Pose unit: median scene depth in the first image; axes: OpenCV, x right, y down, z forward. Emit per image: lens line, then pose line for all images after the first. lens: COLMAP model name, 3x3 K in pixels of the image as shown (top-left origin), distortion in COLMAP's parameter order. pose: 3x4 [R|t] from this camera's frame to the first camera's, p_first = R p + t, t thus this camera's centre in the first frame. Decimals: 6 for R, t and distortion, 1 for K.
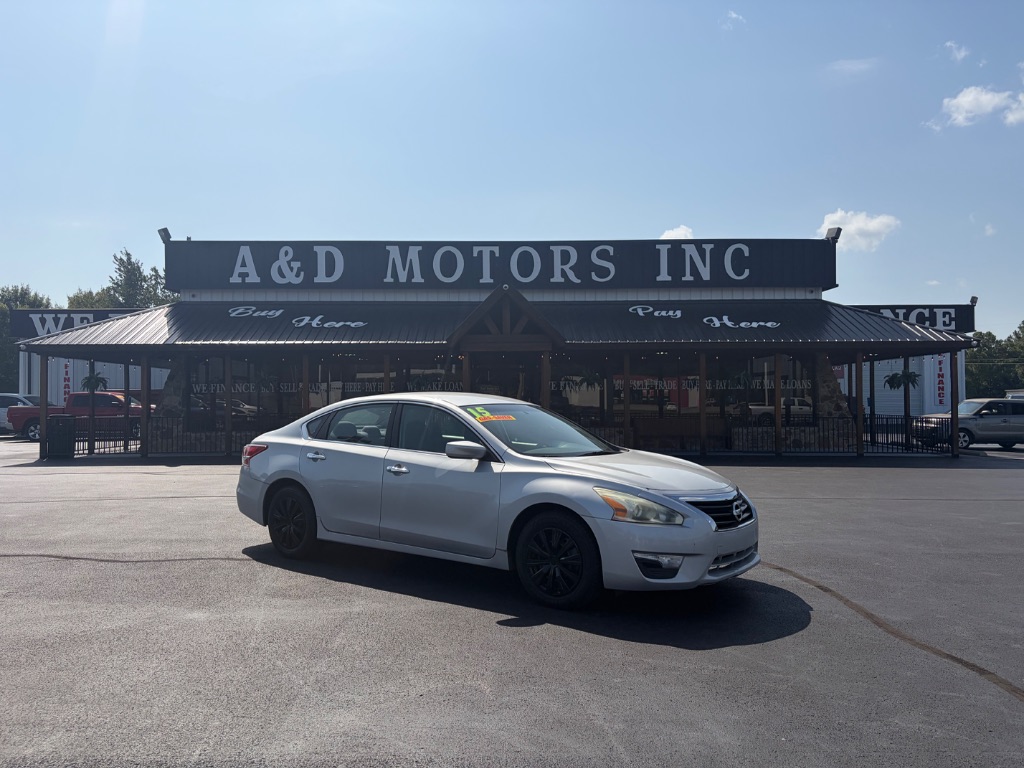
lens RADIAL K [[773.8, 0, 510.7], [0, 773.8, 383.0], [0, 0, 1]] dist [0.062462, -0.077996]
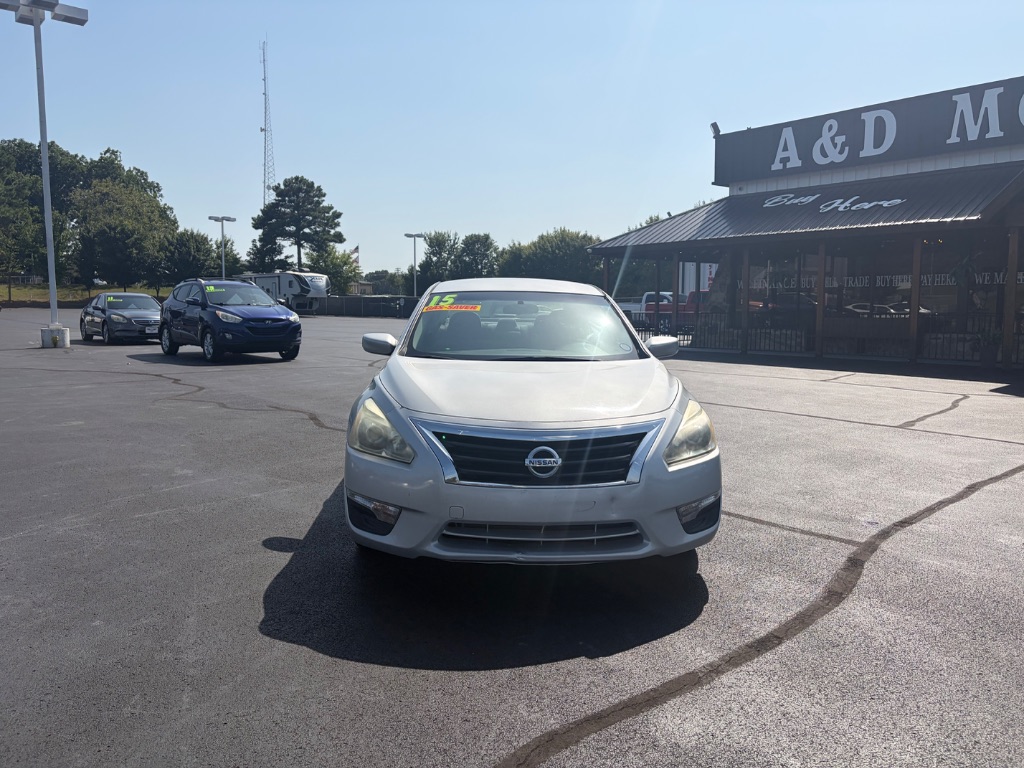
lens RADIAL K [[776.2, 0, 518.7], [0, 776.2, 378.3], [0, 0, 1]] dist [0.045219, -0.050717]
pose [[0.643258, 0.079829, -0.761477, 0.178792], [0.012843, 0.993285, 0.114979, 0.007449], [0.765542, -0.083741, 0.637913, 0.147926]]
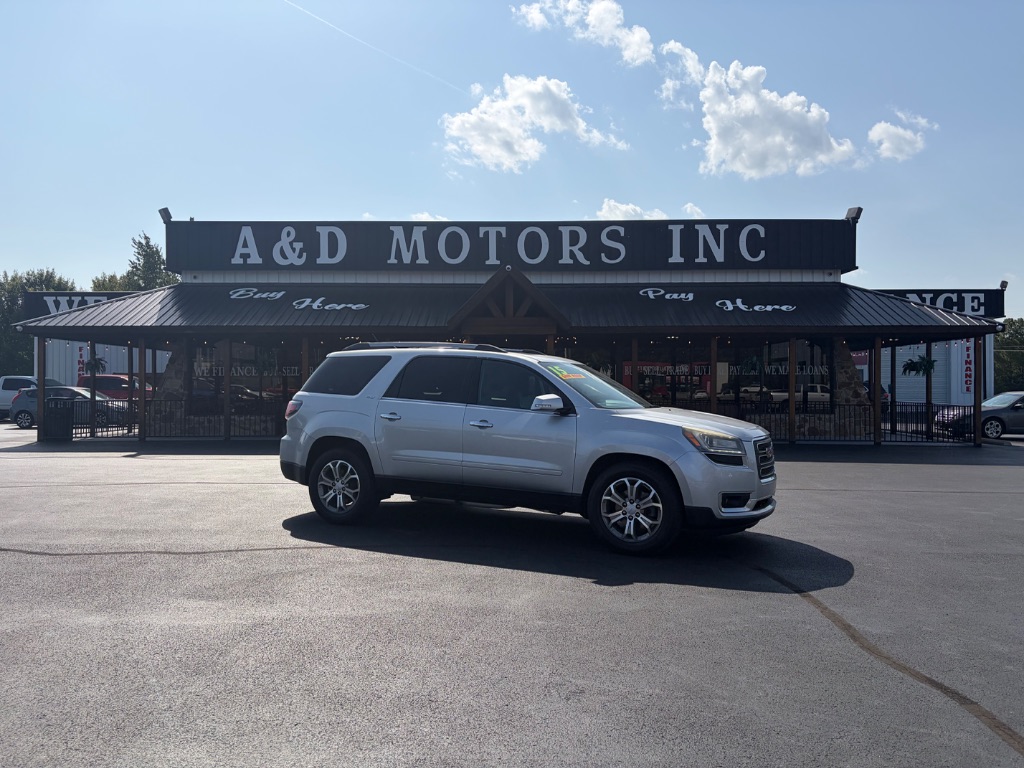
lens RADIAL K [[776.2, 0, 518.7], [0, 776.2, 378.3], [0, 0, 1]] dist [0.045219, -0.050717]
pose [[0.999720, 0.004739, -0.023176, 0.024524], [-0.004446, 0.999910, 0.012641, 0.001245], [0.023233, -0.012535, 0.999651, 0.024759]]
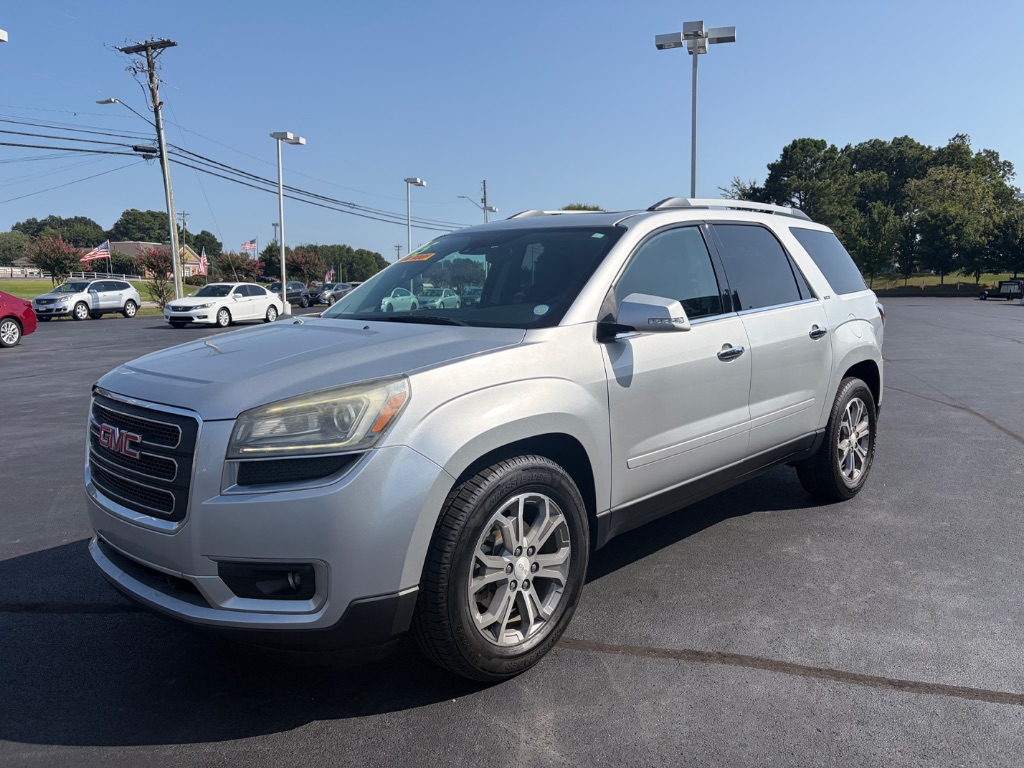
lens RADIAL K [[775.7, 0, 524.4], [0, 775.7, 383.5], [0, 0, 1]] dist [0.036315, -0.048396]
pose [[-0.307526, 0.117202, -0.944294, 0.210446], [0.027382, 0.993064, 0.114338, 0.012676], [0.951146, 0.009305, -0.308602, 0.432616]]
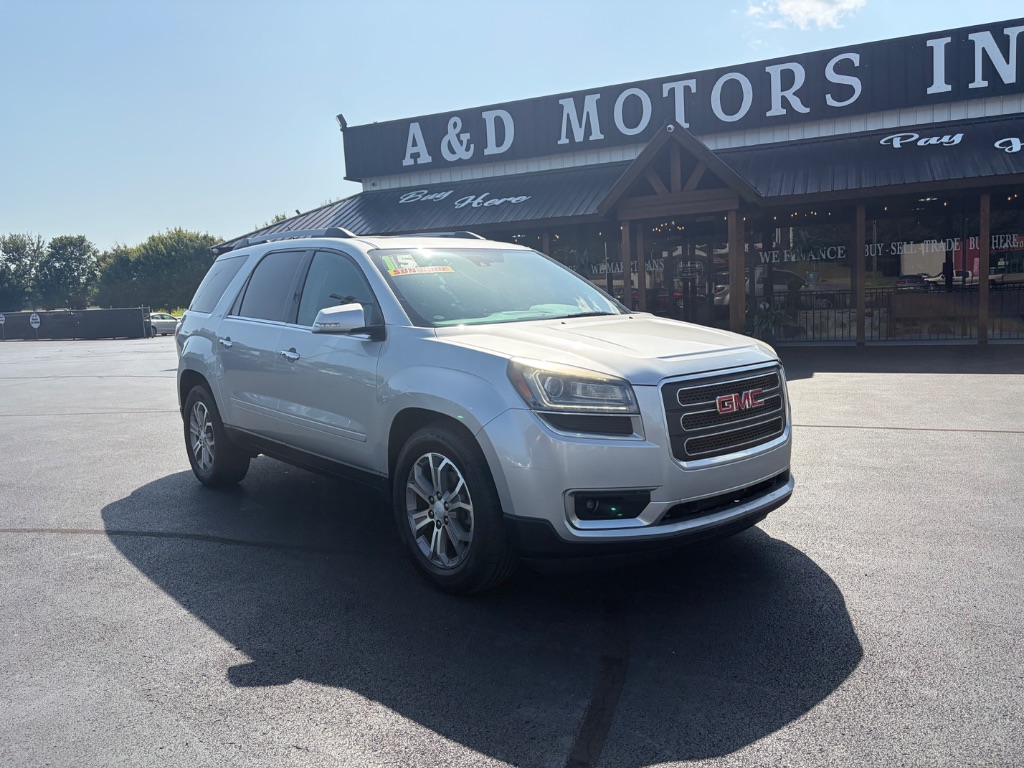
lens RADIAL K [[778.3, 0, 515.6], [0, 778.3, 376.5], [0, 0, 1]] dist [0.049638, -0.054165]
pose [[0.912959, -0.000079, -0.408051, 0.139779], [0.057559, 0.990026, 0.128589, 0.006822], [0.403971, -0.140884, 0.903858, 0.180316]]
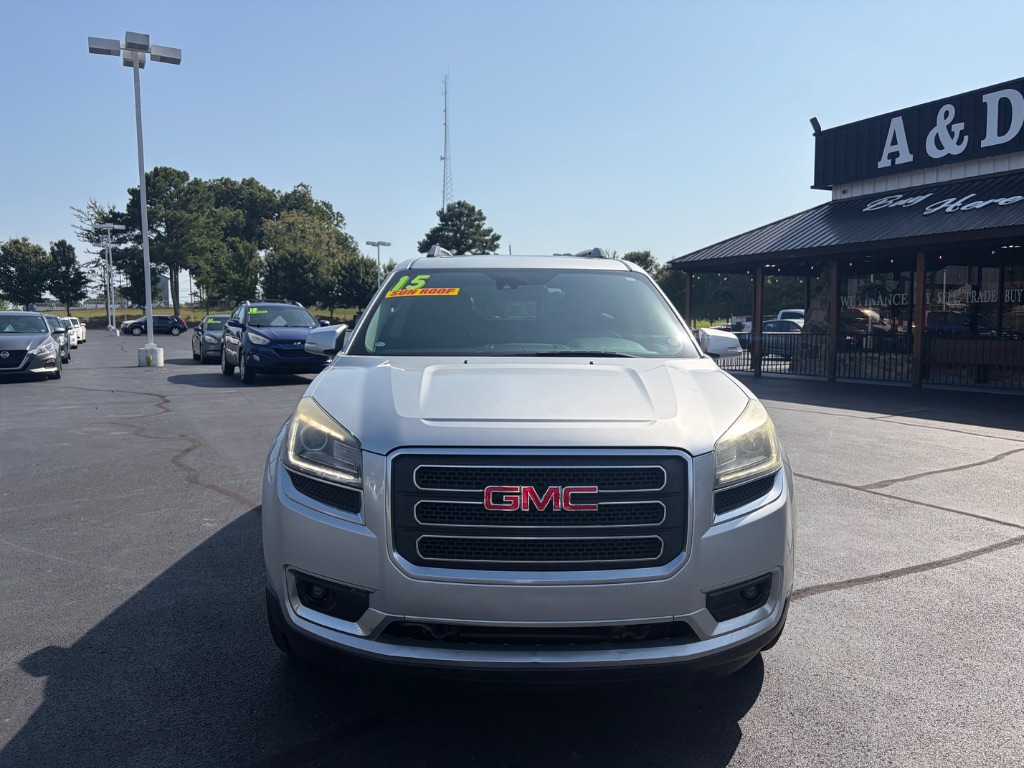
lens RADIAL K [[773.8, 0, 510.7], [0, 773.8, 383.0], [0, 0, 1]] dist [0.062462, -0.077996]
pose [[0.448398, 0.074387, -0.890733, 0.206003], [0.019731, 0.995464, 0.093066, 0.009043], [0.893616, -0.059306, 0.444897, 0.287932]]
